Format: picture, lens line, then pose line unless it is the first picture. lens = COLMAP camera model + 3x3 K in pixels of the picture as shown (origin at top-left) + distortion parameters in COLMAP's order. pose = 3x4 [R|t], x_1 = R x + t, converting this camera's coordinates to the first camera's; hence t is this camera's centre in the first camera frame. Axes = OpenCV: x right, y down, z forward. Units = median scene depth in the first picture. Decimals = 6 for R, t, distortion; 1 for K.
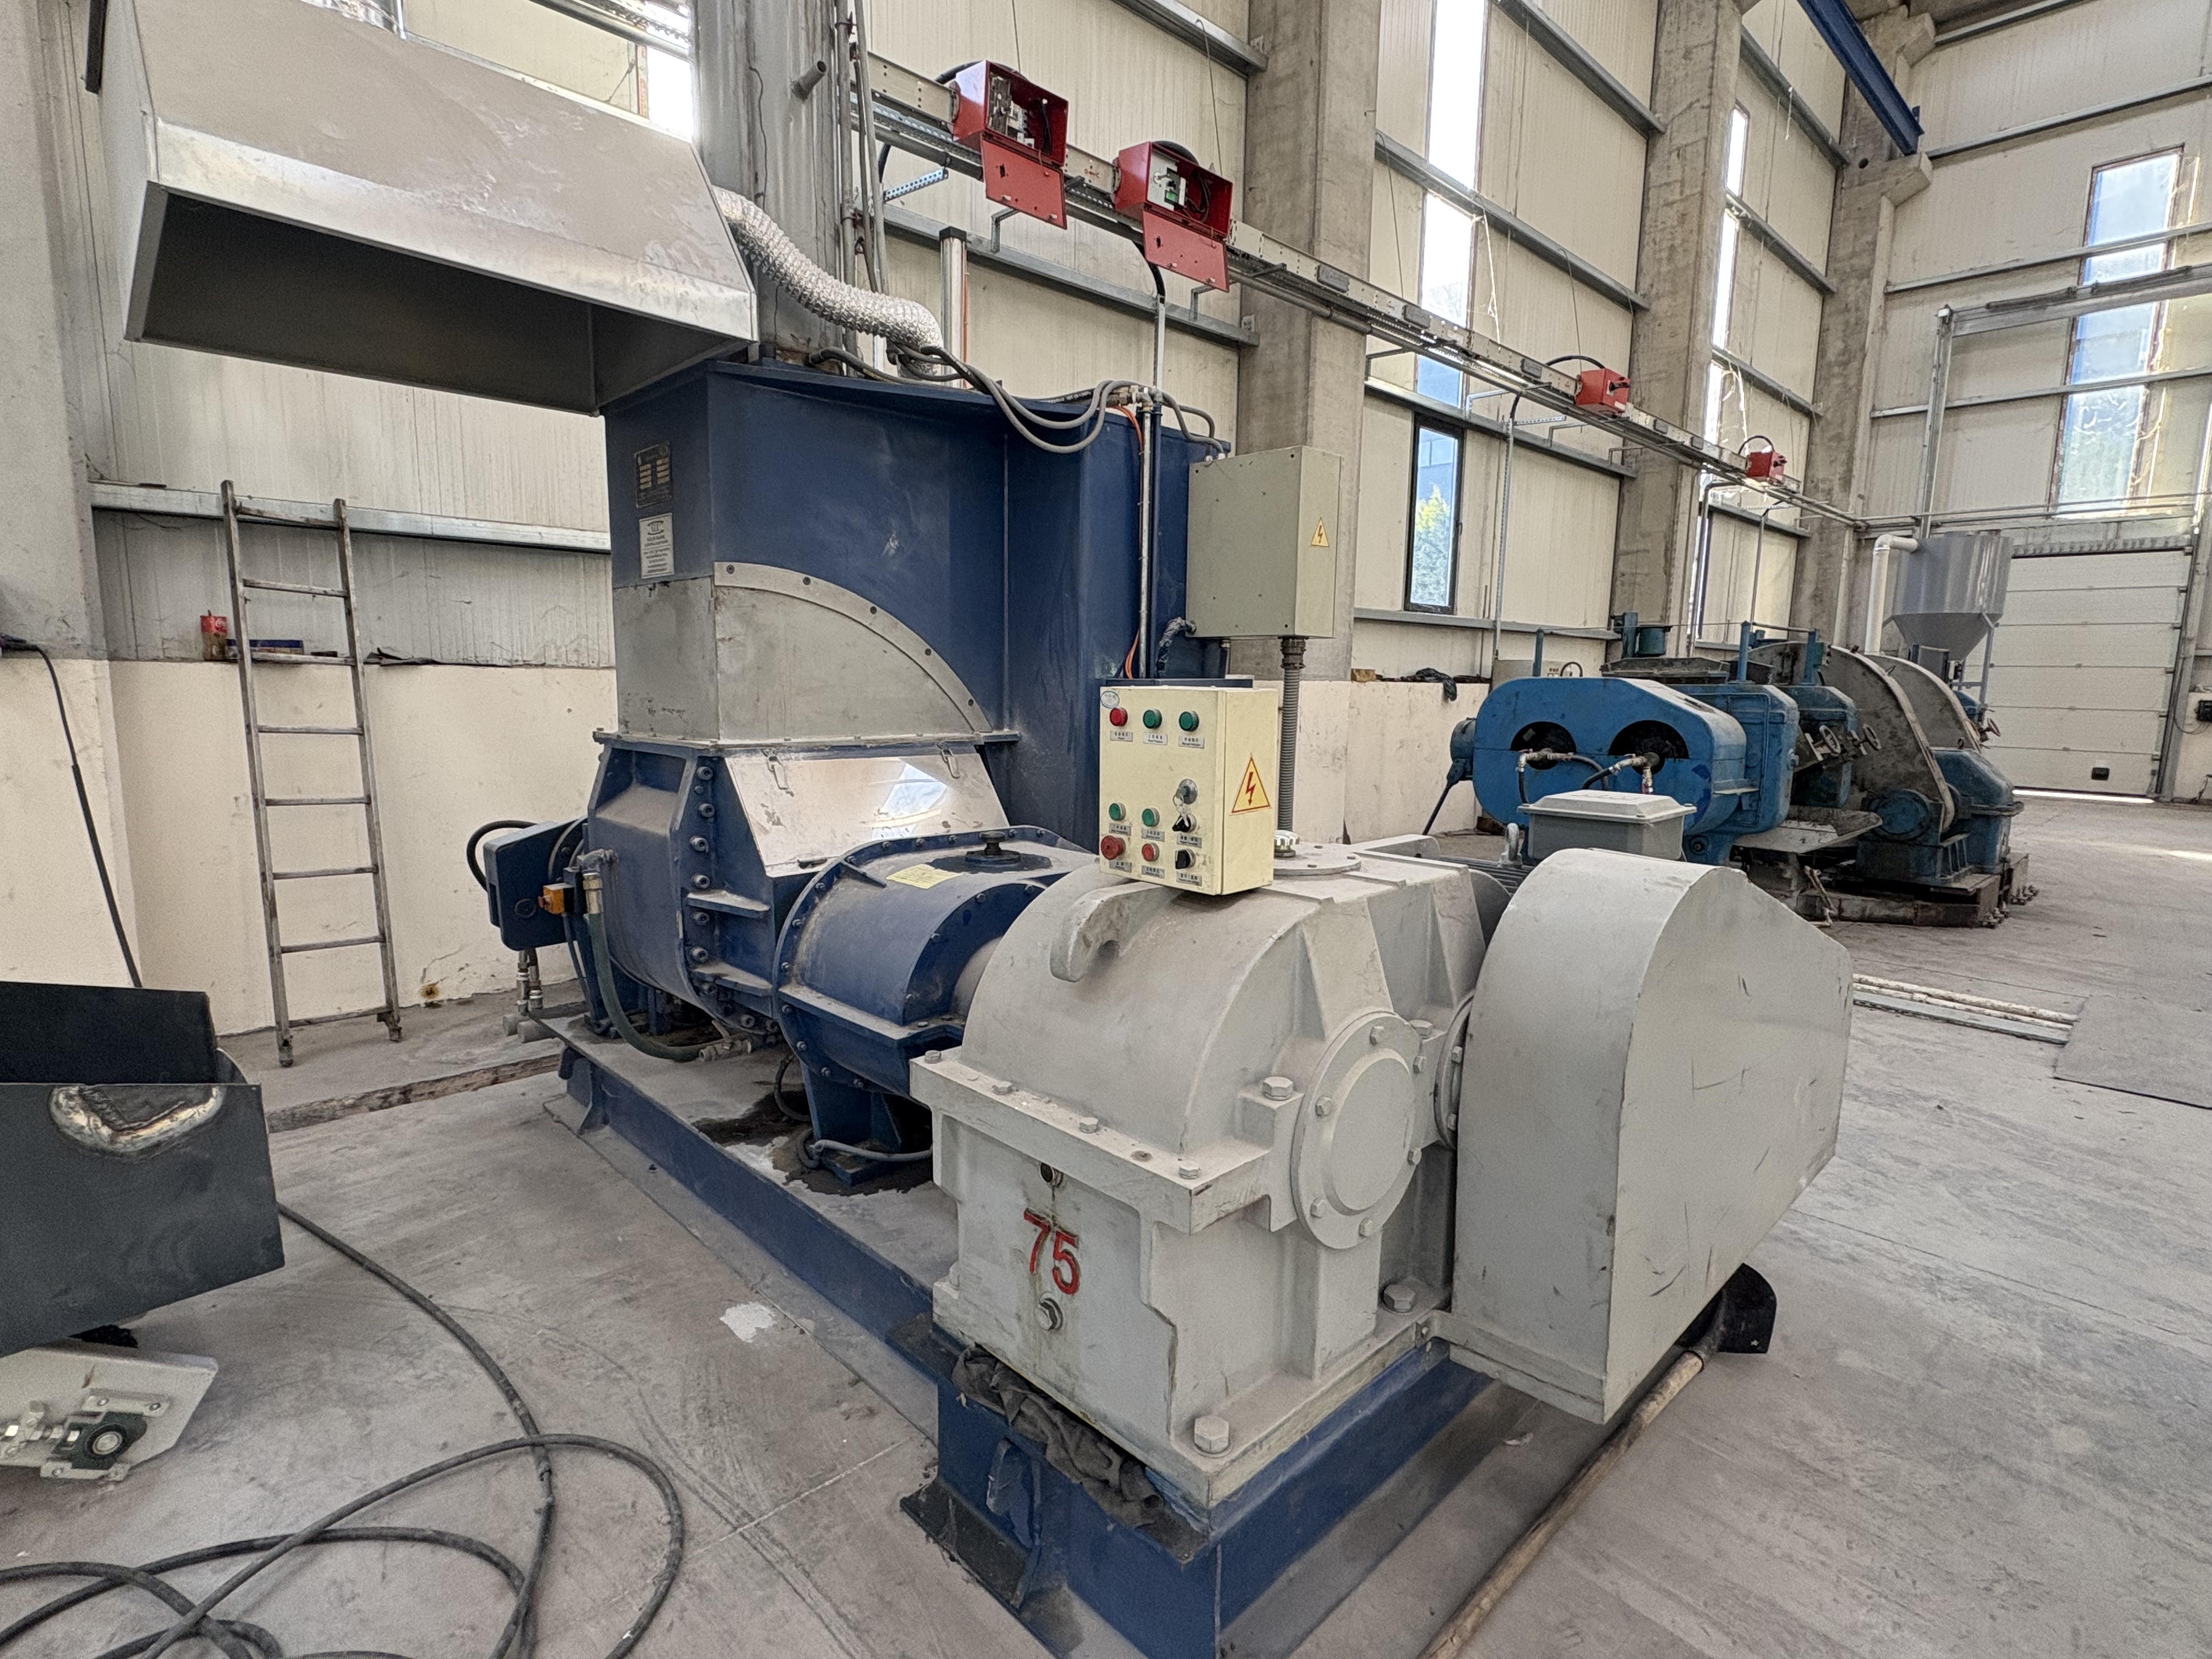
lens RADIAL K [[1112.9, 0, 1126.2], [0, 1112.9, 840.8], [0, 0, 1]] dist [0.004202, 0.000943]
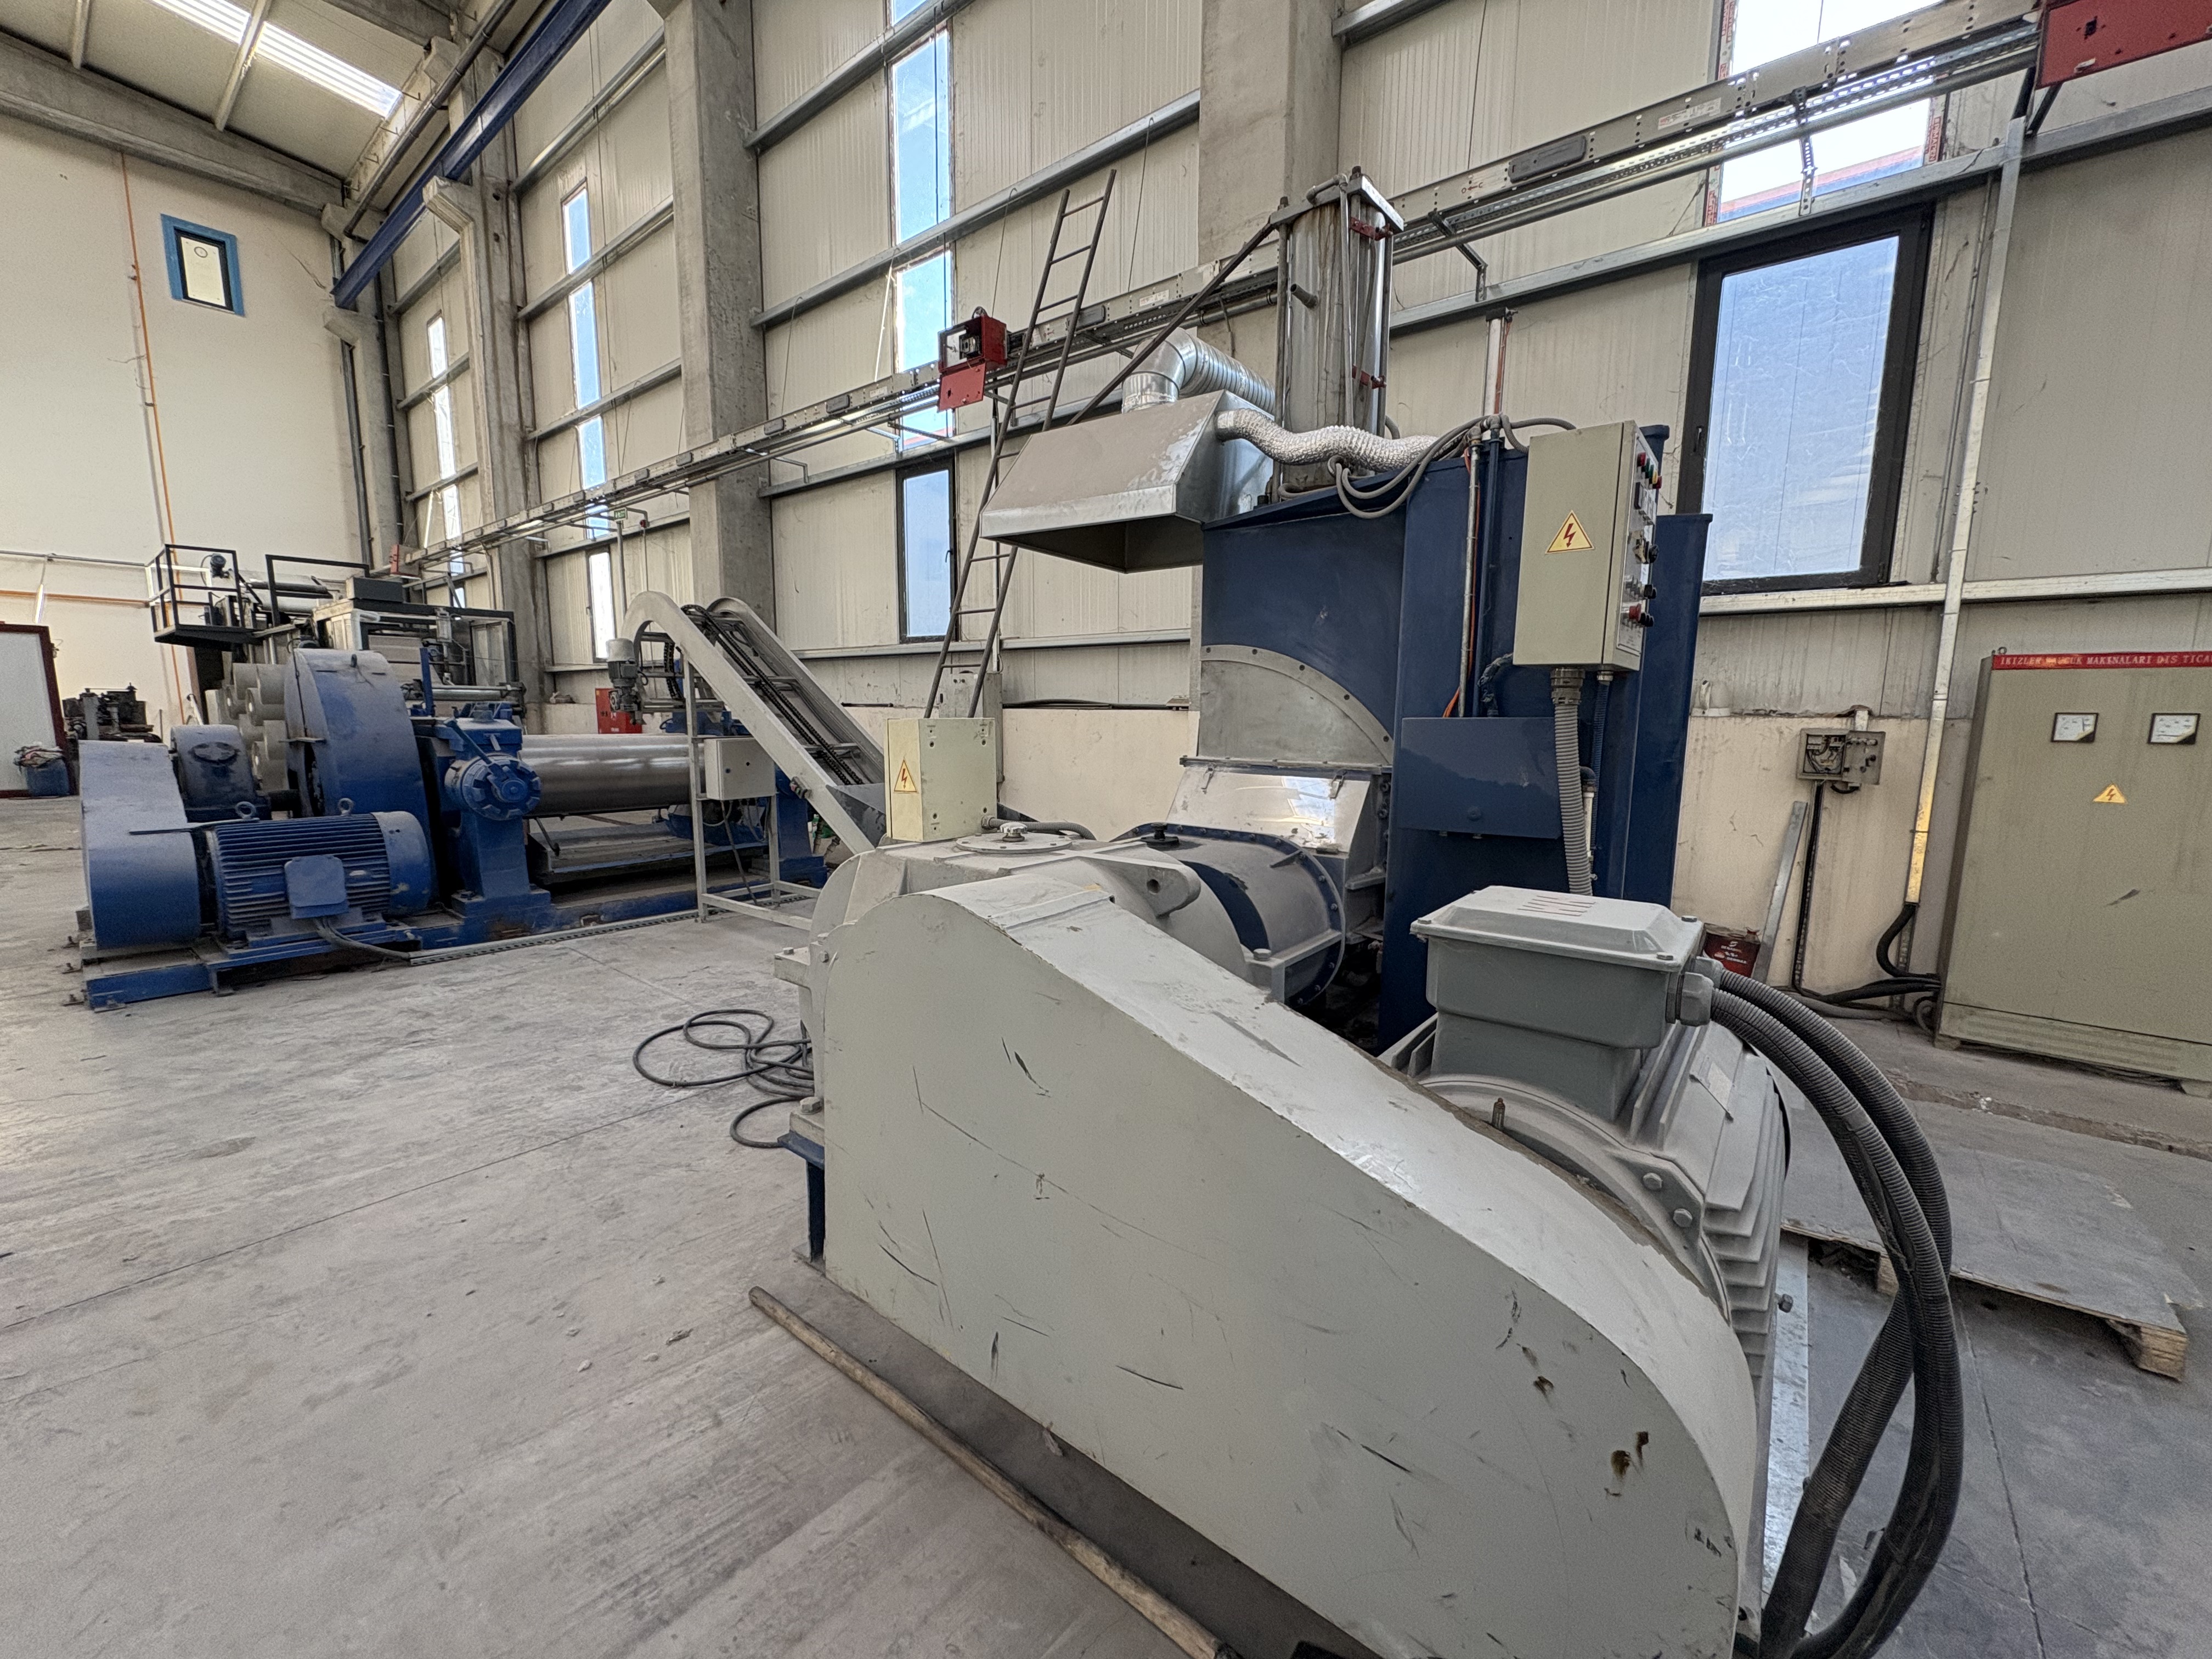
lens RADIAL K [[876.7, 0, 1120.9], [0, 876.7, 824.3], [0, 0, 1]] dist [-0.000915, -0.000512]
pose [[0.131333, 0.103463, -0.985924, 0.777069], [-0.156630, 0.984213, 0.082419, -0.089369], [0.978887, 0.143601, 0.145465, 0.740246]]
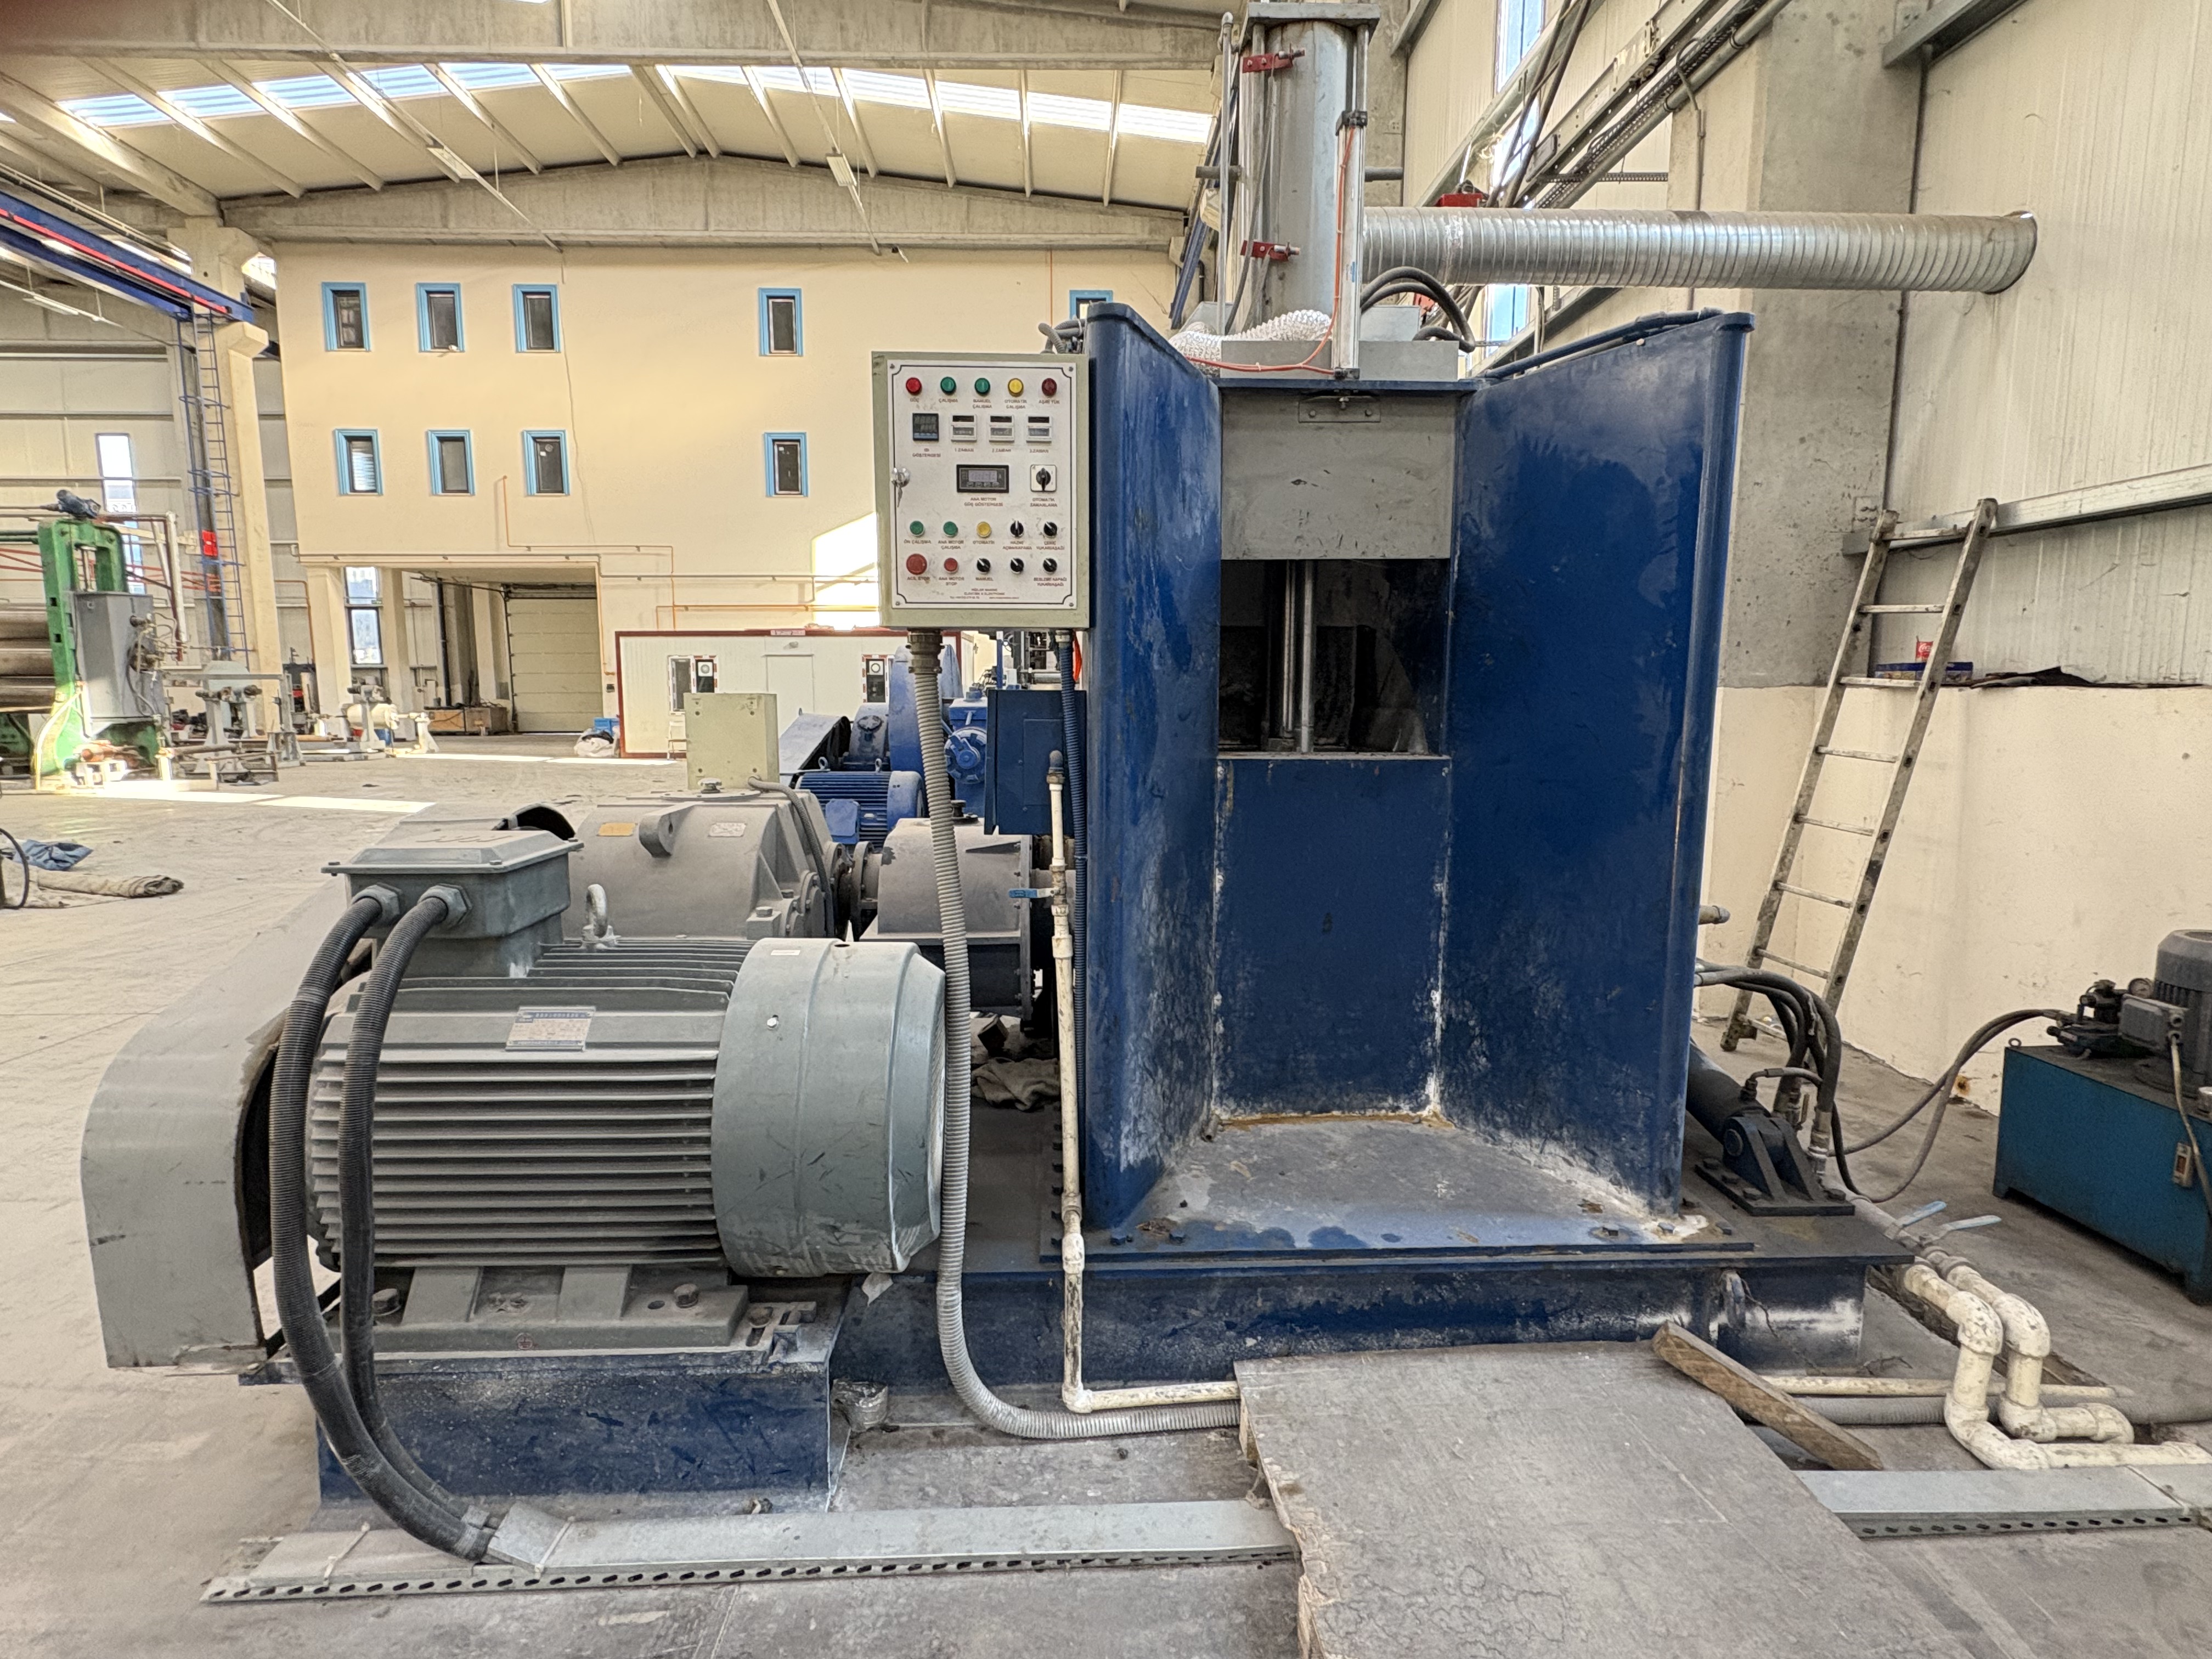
lens RADIAL K [[1112.9, 0, 1104.1], [0, 1112.9, 831.2], [0, 0, 1]] dist [0.004202, 0.000943]
pose [[-0.678412, 0.067434, -0.731581, 0.742912], [-0.130785, 0.968789, 0.210579, -0.119390], [0.722947, 0.238539, -0.648418, 0.933369]]
